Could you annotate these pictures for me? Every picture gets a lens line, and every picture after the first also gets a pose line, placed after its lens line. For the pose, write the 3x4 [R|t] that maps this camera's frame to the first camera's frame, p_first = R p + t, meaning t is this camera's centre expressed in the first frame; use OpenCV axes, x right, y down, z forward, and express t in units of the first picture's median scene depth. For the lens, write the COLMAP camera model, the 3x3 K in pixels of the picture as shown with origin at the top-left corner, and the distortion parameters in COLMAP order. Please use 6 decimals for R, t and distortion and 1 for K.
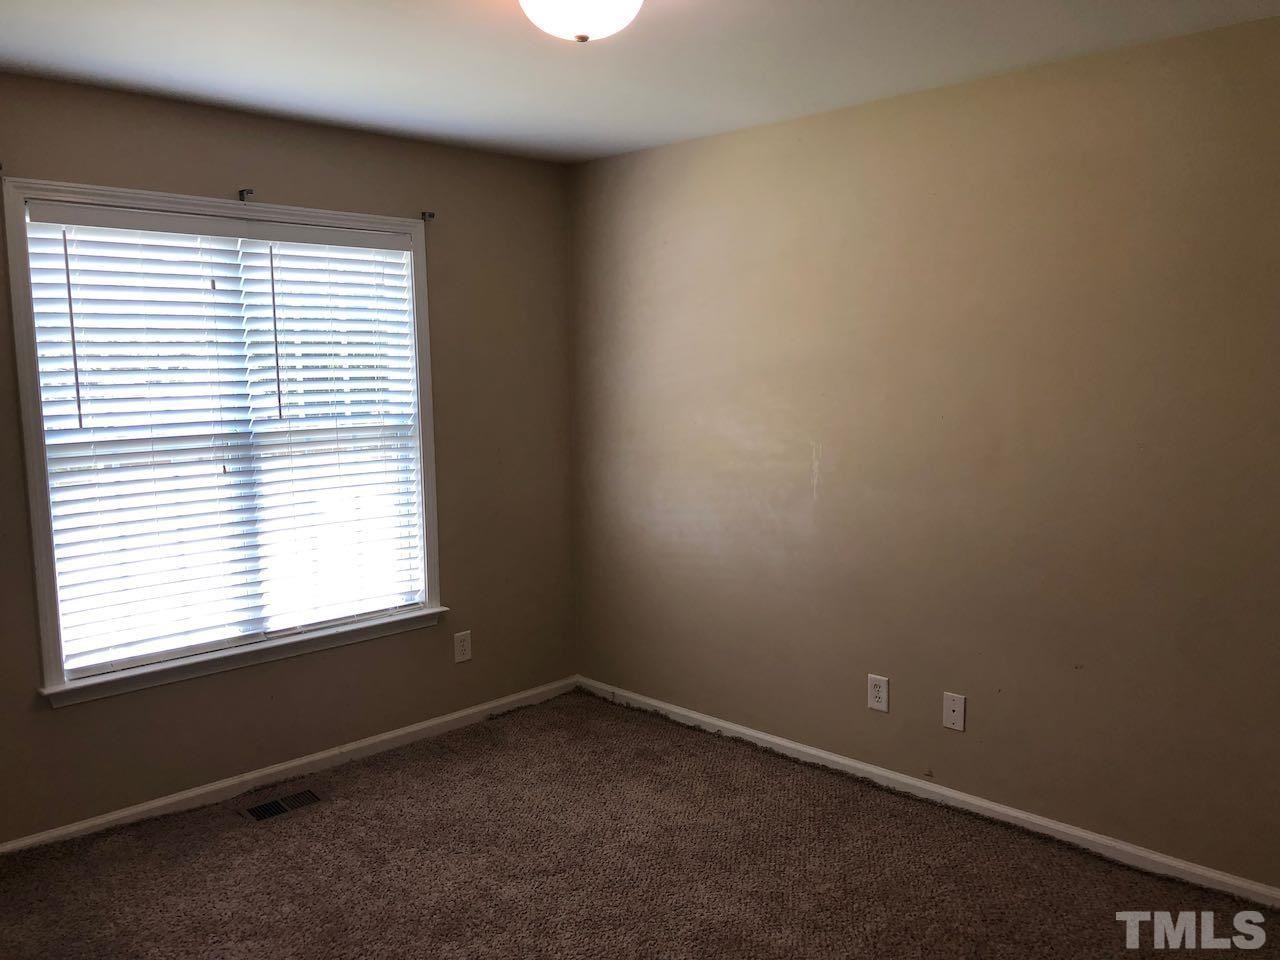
lens RADIAL K [[1054.7, 0, 637.8], [0, 1054.7, 471.0], [0, 0, 1]] dist [0.014120, 0.015982]
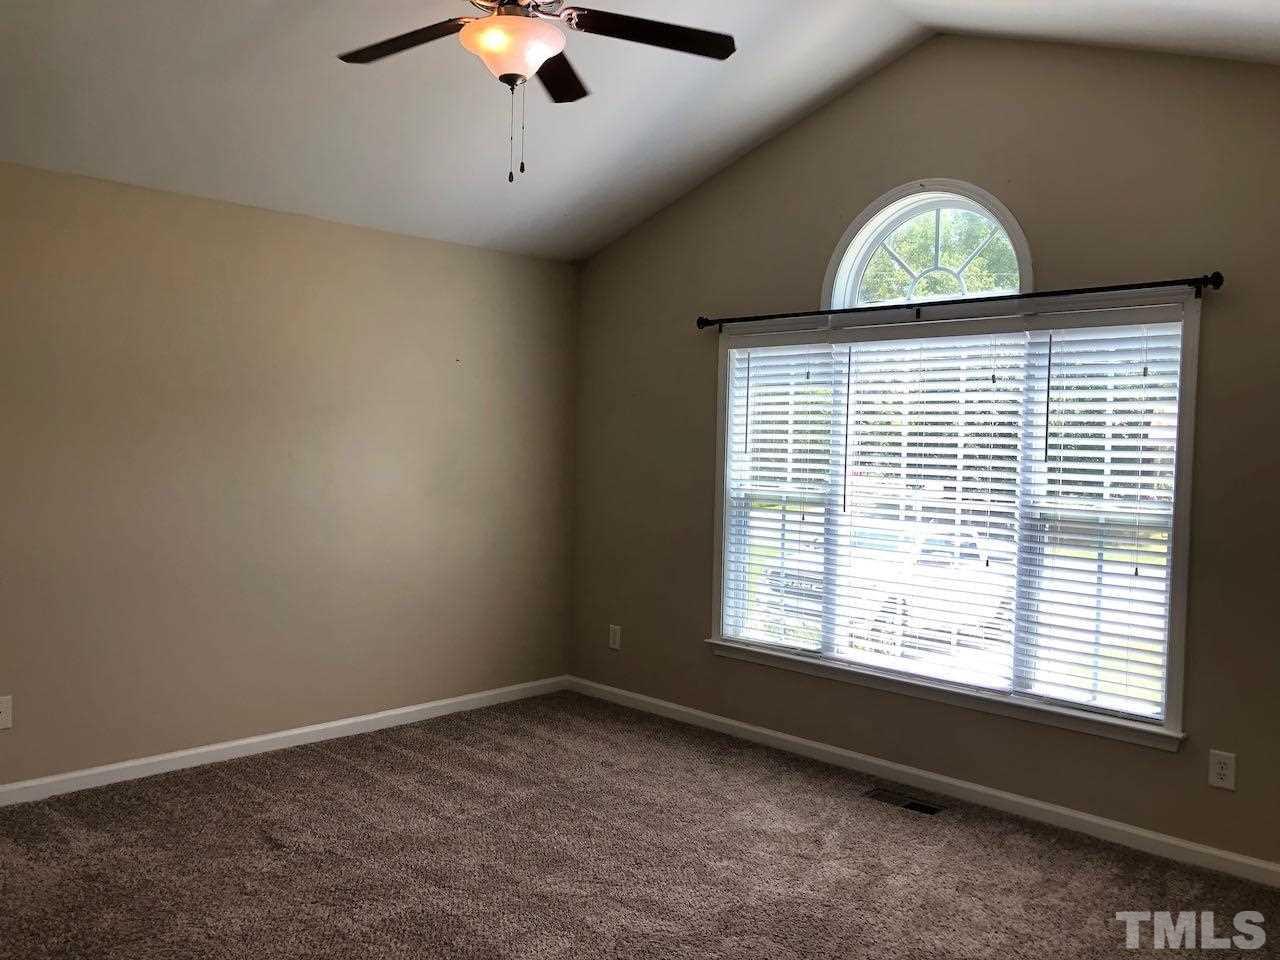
lens RADIAL K [[1054.7, 0, 637.8], [0, 1054.7, 471.0], [0, 0, 1]] dist [0.014120, 0.015982]
pose [[0.040671, 0.034772, -0.998567, 0.698771], [-0.126206, 0.991569, 0.029388, -0.053575], [0.991170, 0.124830, 0.044717, 0.544740]]
